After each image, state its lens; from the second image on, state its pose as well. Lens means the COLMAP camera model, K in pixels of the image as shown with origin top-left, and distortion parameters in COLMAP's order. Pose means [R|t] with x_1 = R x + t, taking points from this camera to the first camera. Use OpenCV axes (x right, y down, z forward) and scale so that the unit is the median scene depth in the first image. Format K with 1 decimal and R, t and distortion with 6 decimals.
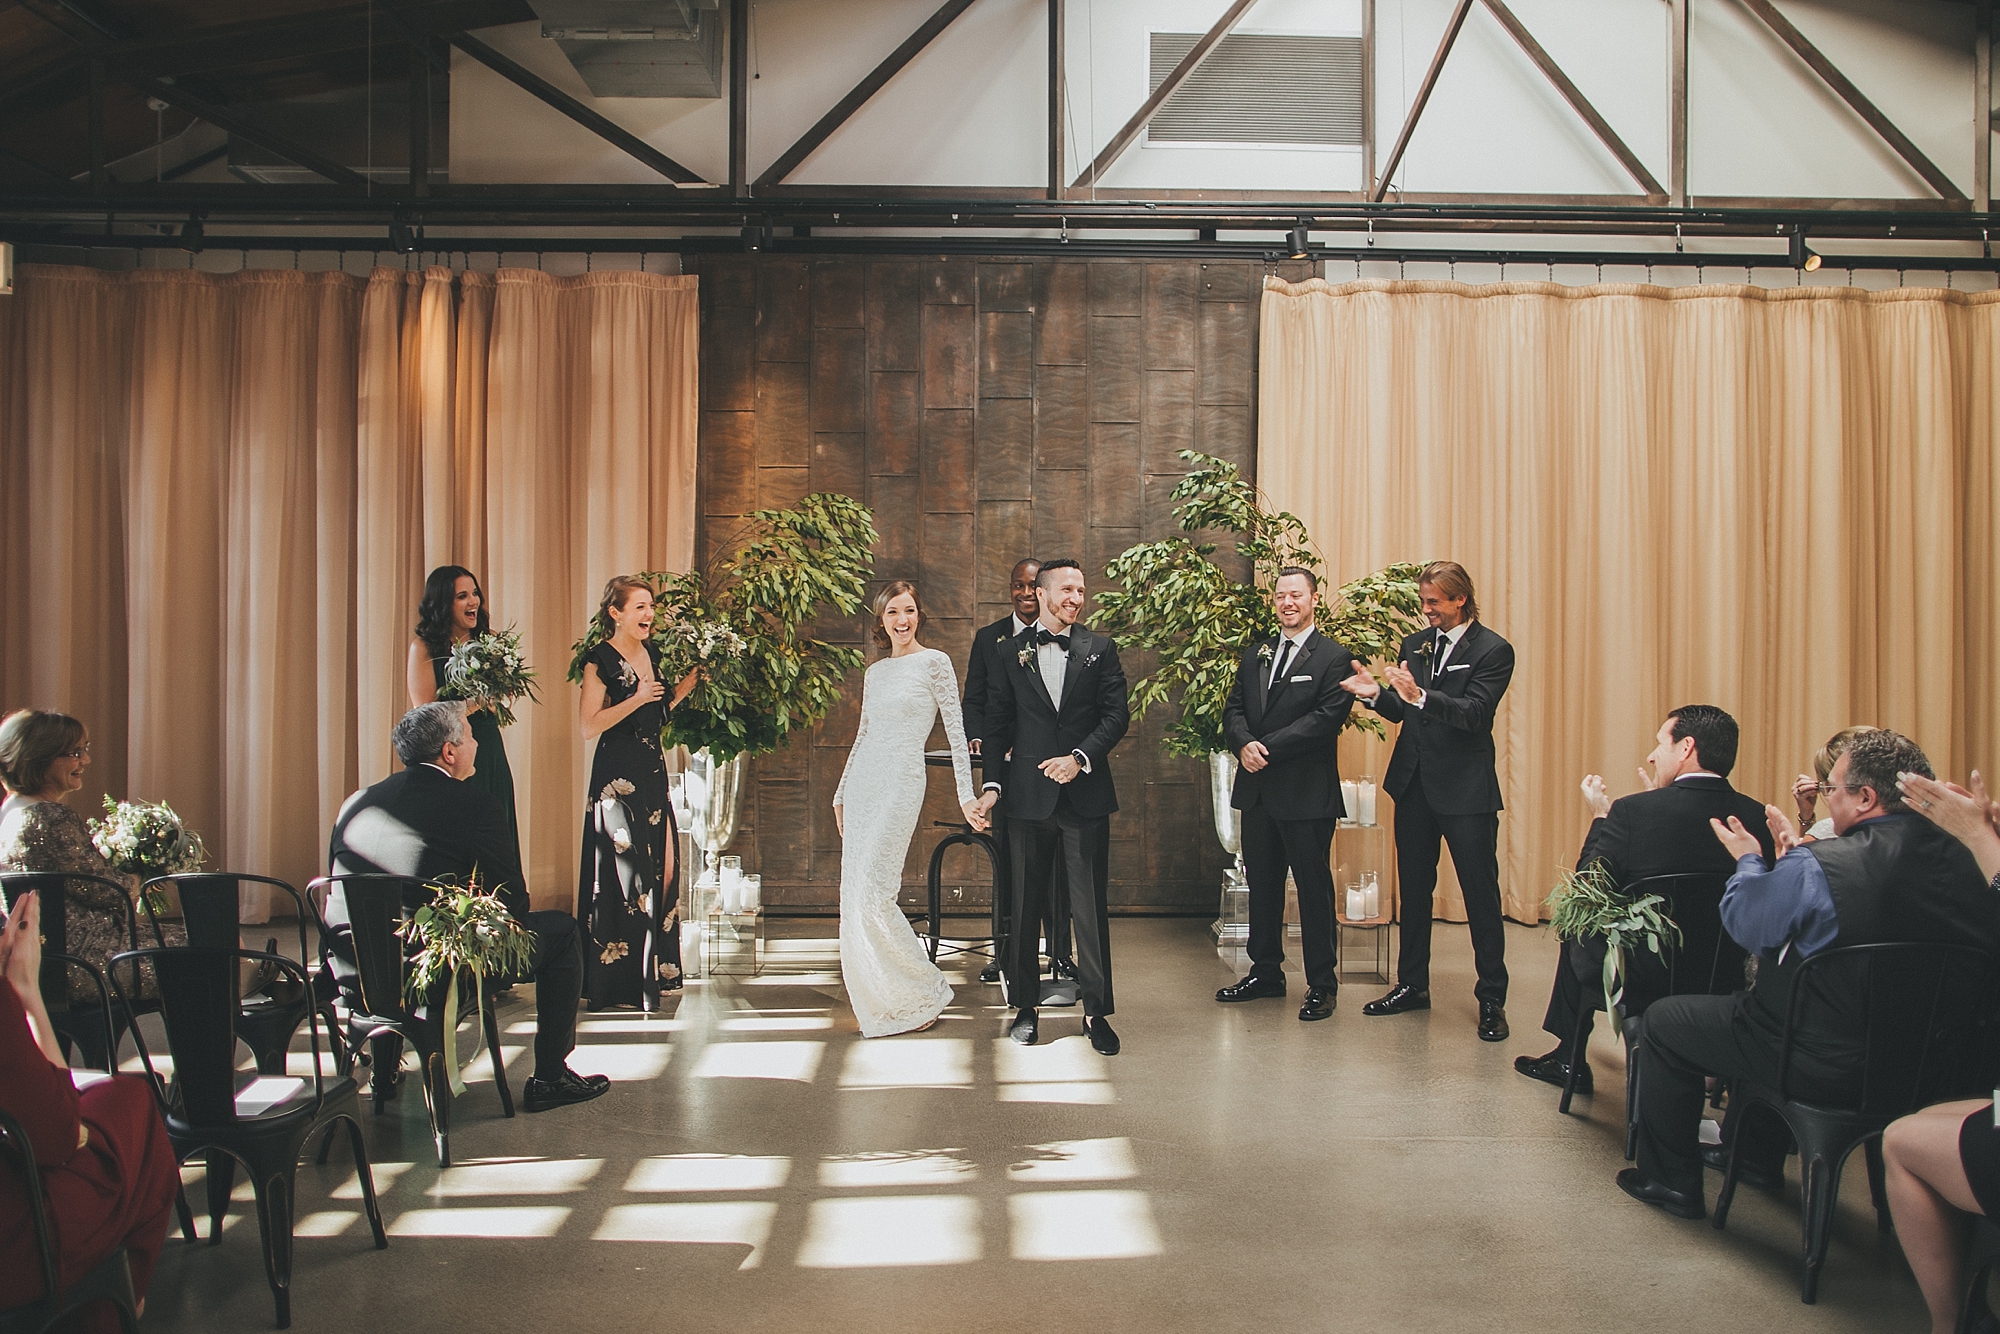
lens RADIAL K [[1422.0, 0, 1000.7], [0, 1422.0, 653.9], [0, 0, 1]] dist [-0.035796, 0.002579]
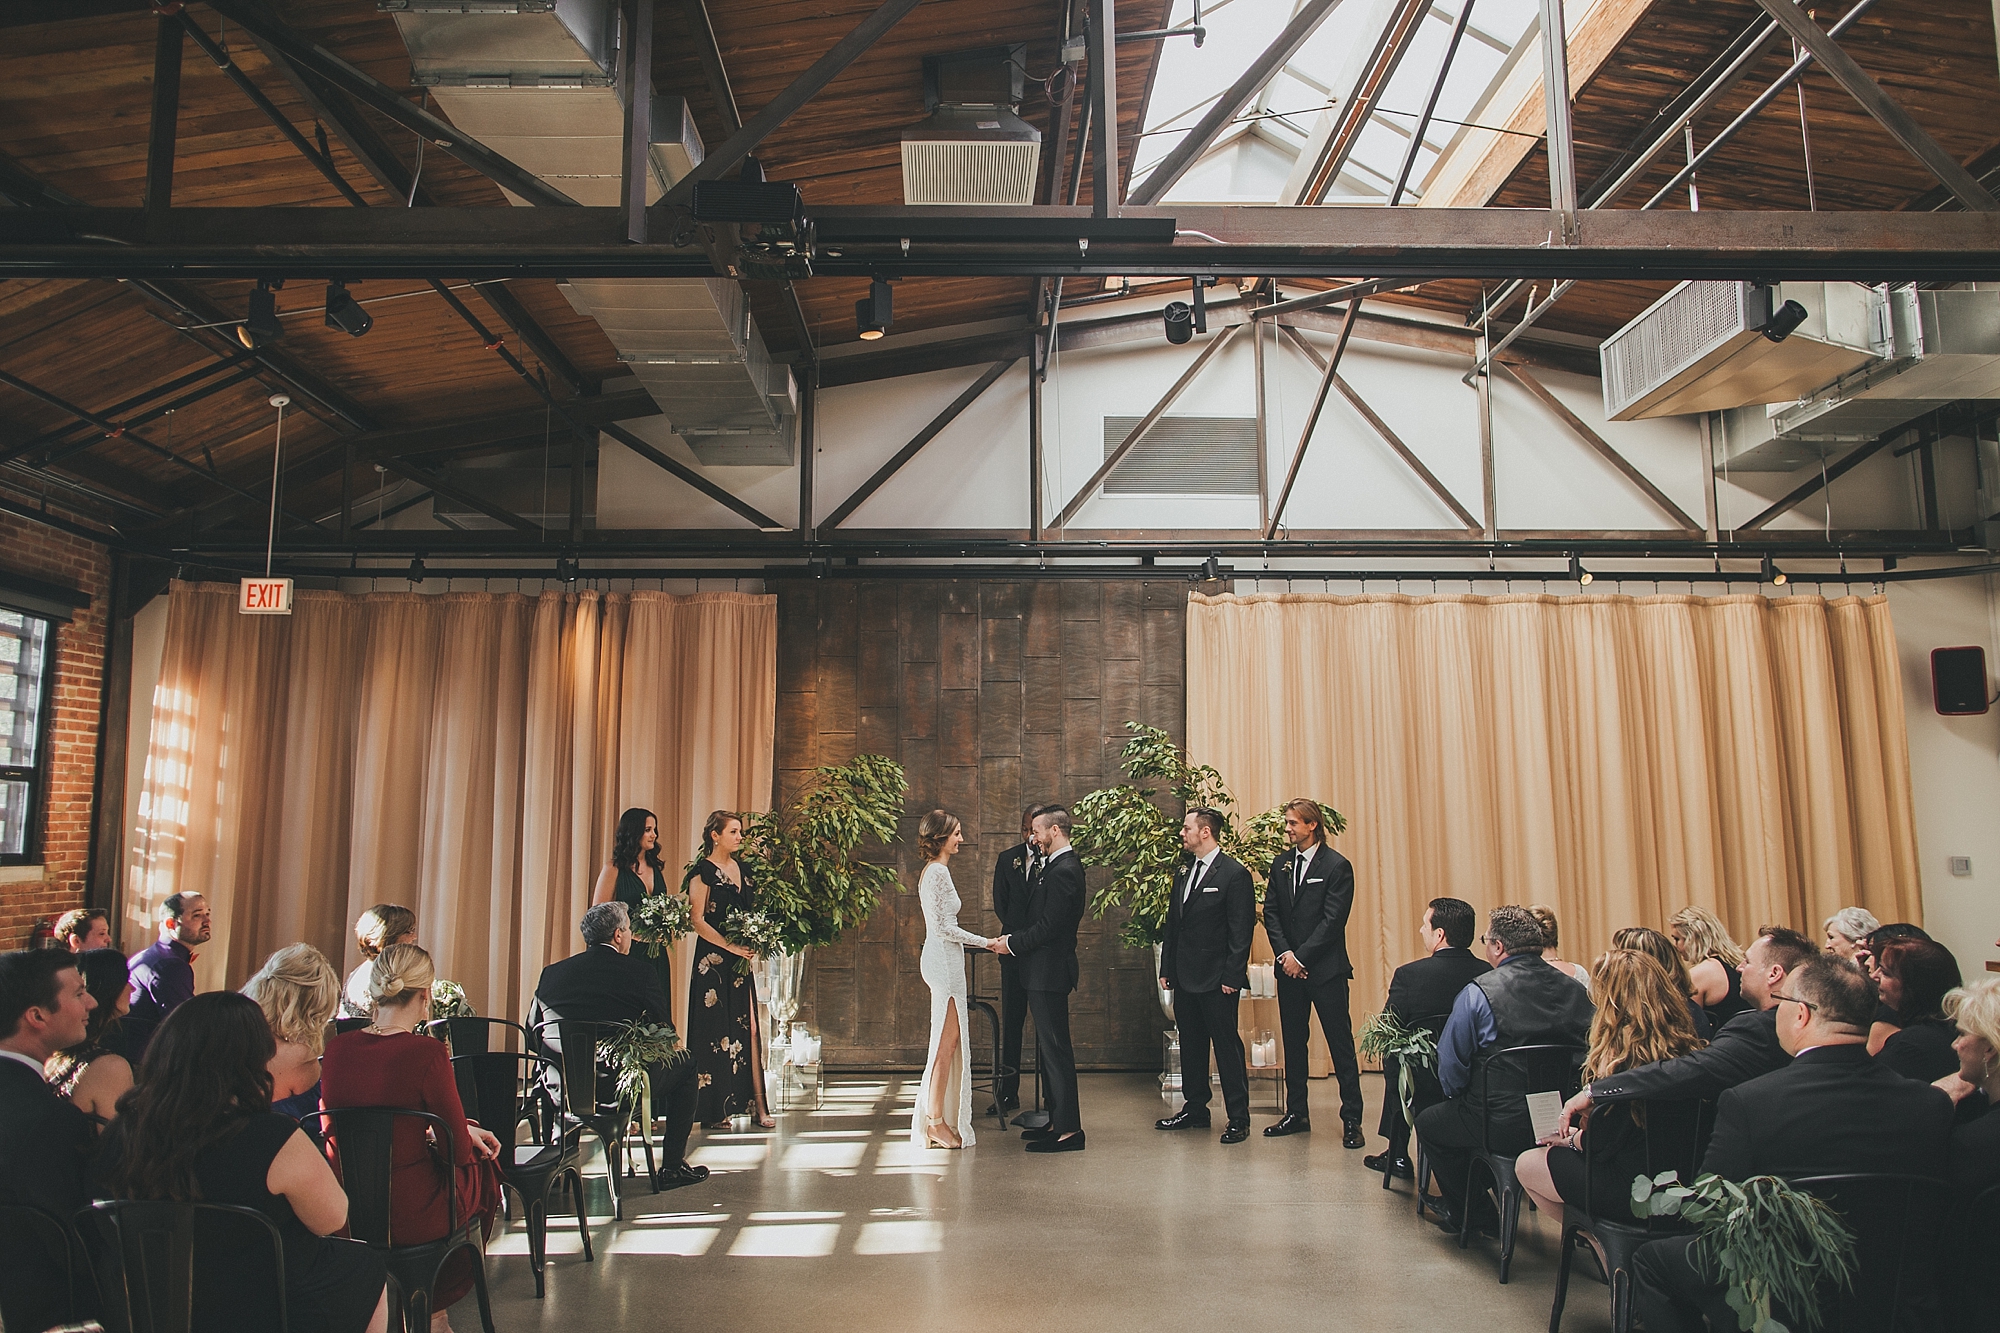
lens RADIAL K [[1422.0, 0, 984.2], [0, 1422.0, 665.6], [0, 0, 1]] dist [-0.035796, 0.002579]
pose [[0.999594, -0.009661, -0.026809, 0.024754], [0.005664, 0.989365, -0.145343, 0.002955], [0.027928, 0.145132, 0.989018, -0.360453]]
